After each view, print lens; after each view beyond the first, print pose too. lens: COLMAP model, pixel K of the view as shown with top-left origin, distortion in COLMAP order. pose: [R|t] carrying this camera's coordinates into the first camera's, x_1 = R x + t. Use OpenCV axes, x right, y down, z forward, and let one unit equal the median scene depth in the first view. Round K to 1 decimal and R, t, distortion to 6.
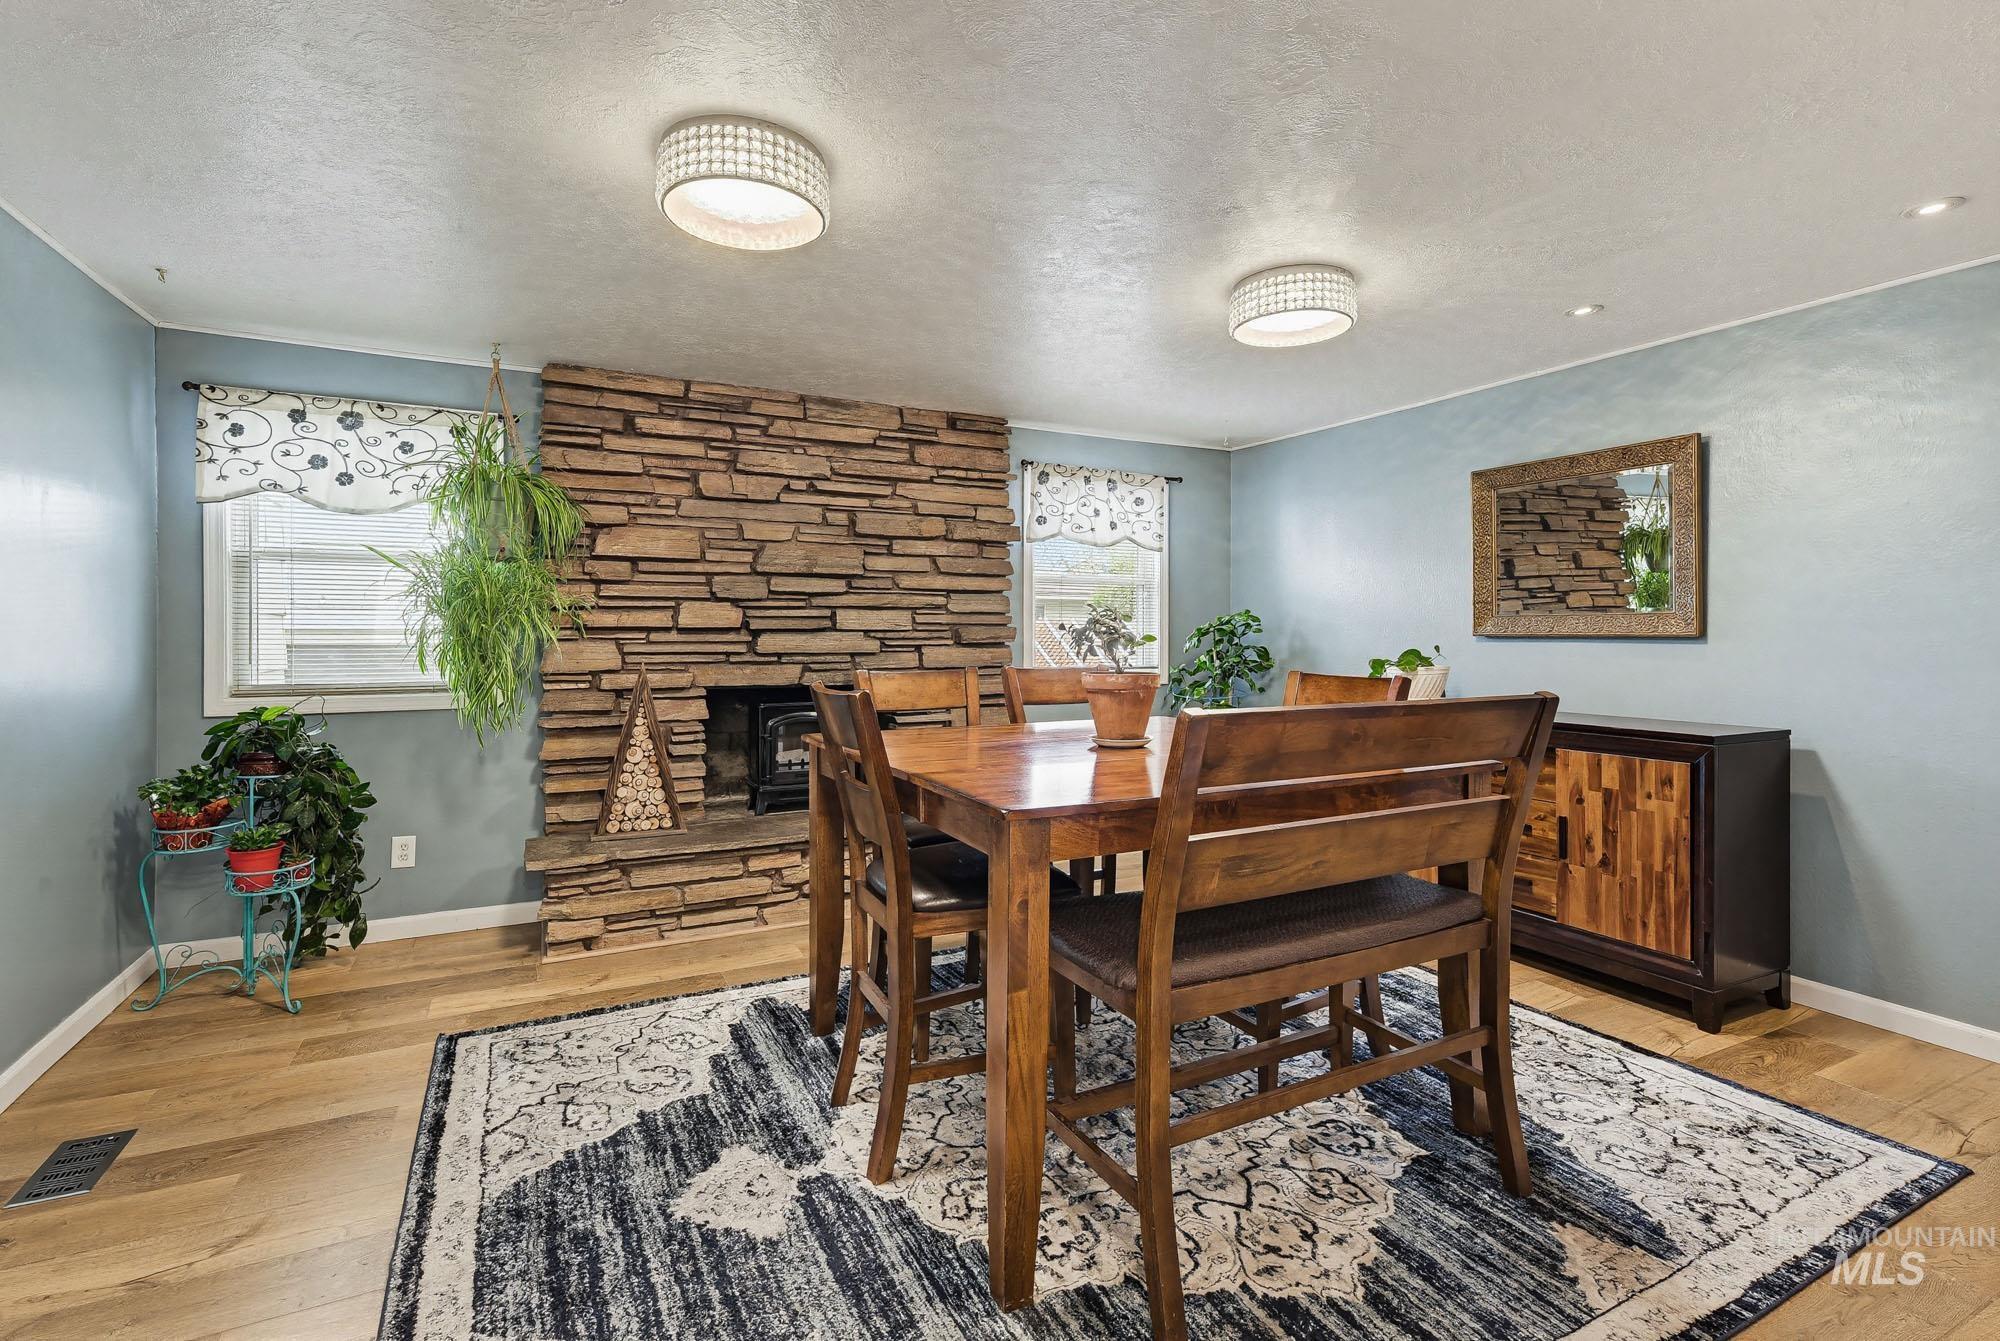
lens RADIAL K [[906.9, 0, 1003.1], [0, 906.9, 628.9], [0, 0, 1]] dist [0.002078, -0.000138]
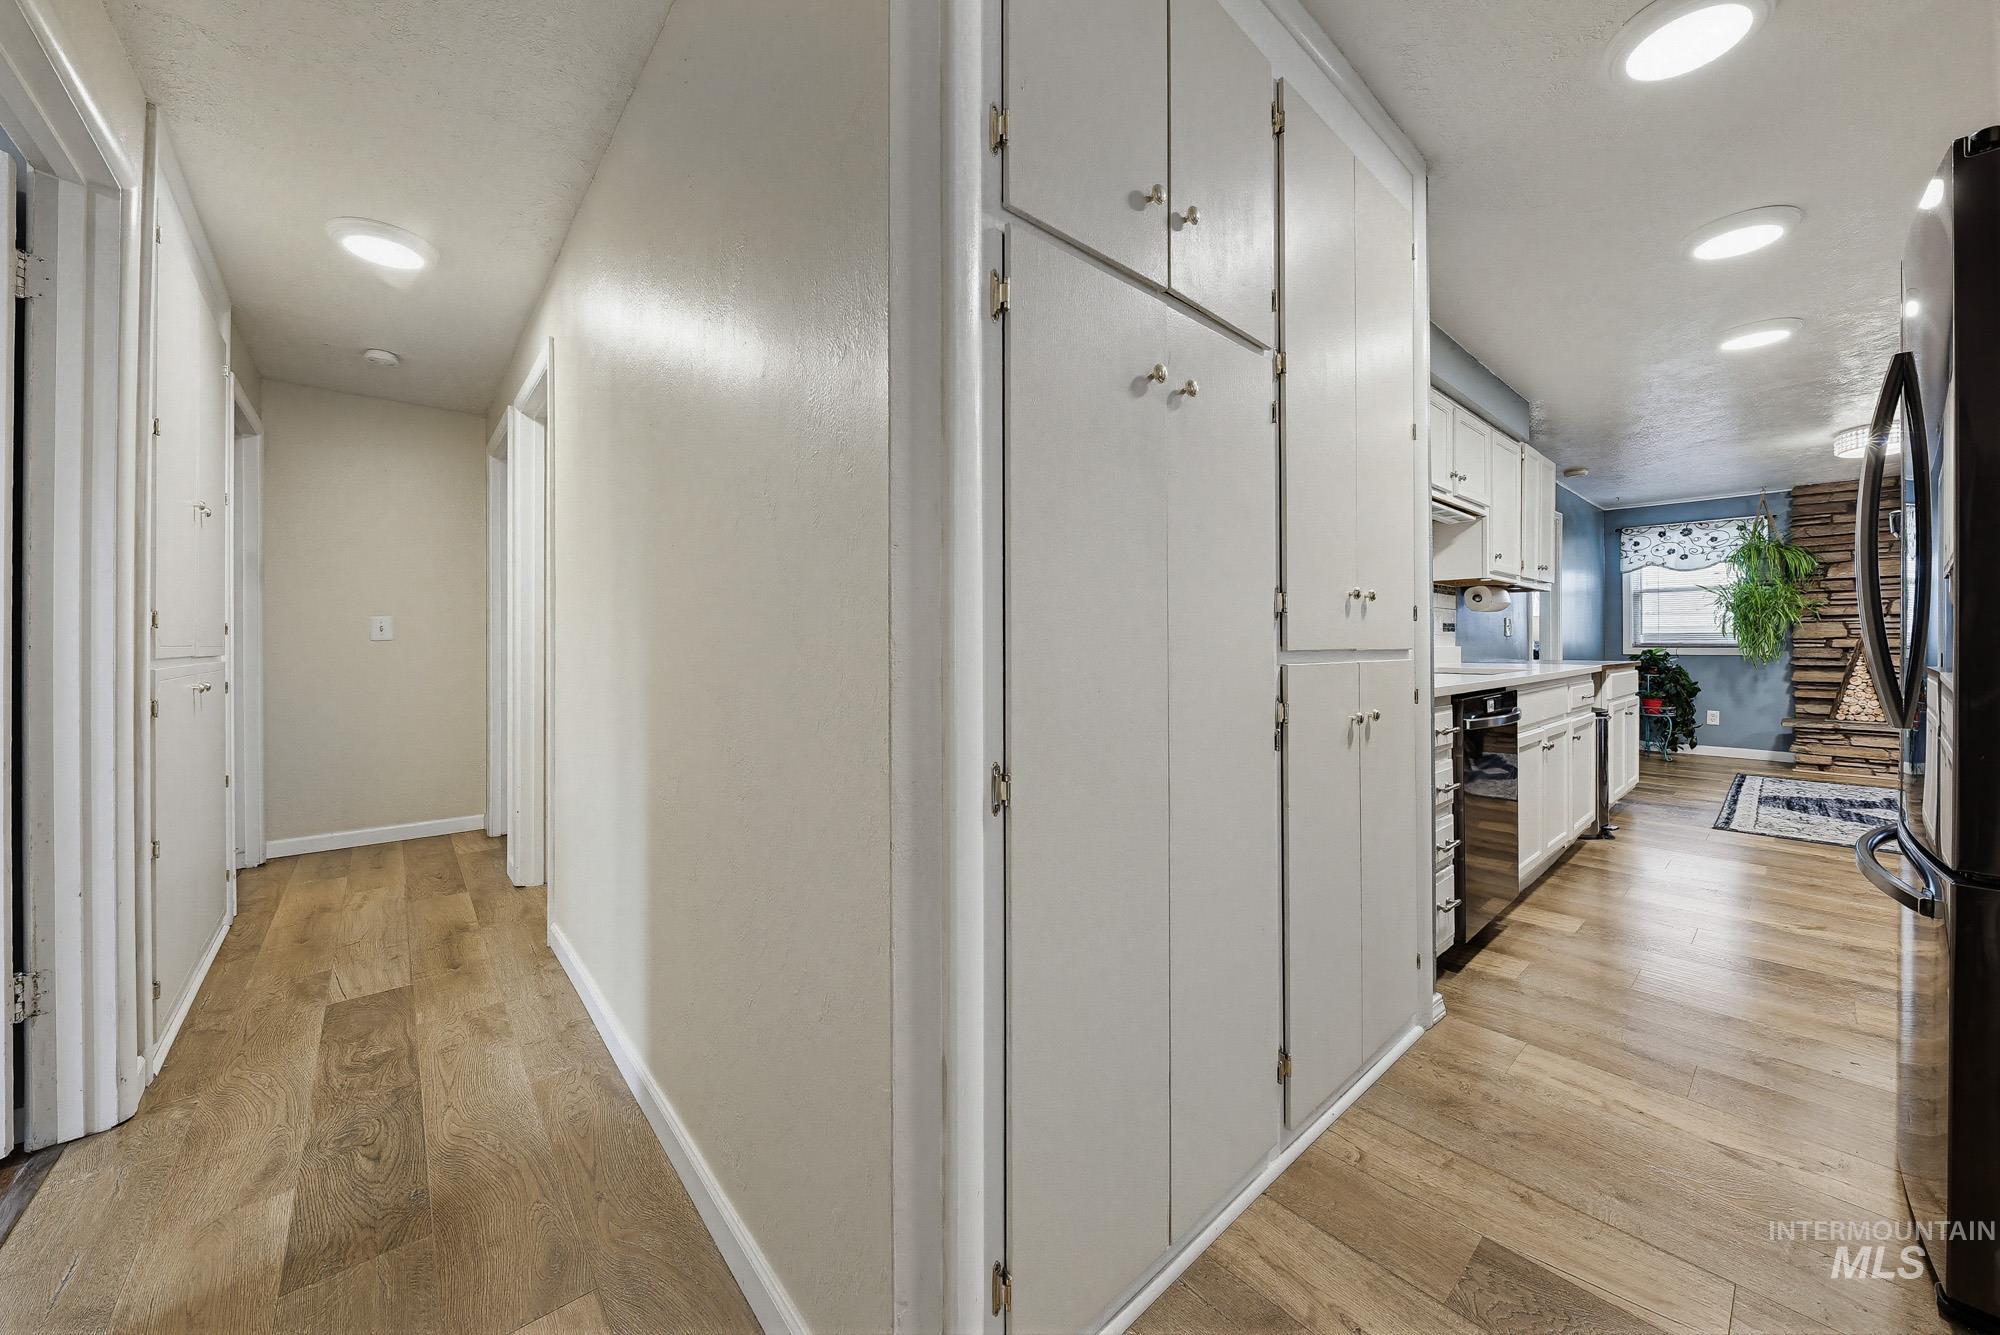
lens RADIAL K [[715.2, 0, 1007.1], [0, 715.2, 643.0], [0, 0, 1]] dist [-0.000740, -0.000238]
pose [[0.242994, -0.004476, -0.970017, 0.660656], [0.002697, 0.999989, -0.003938, 0.063640], [0.970024, -0.001659, 0.243003, -1.174925]]
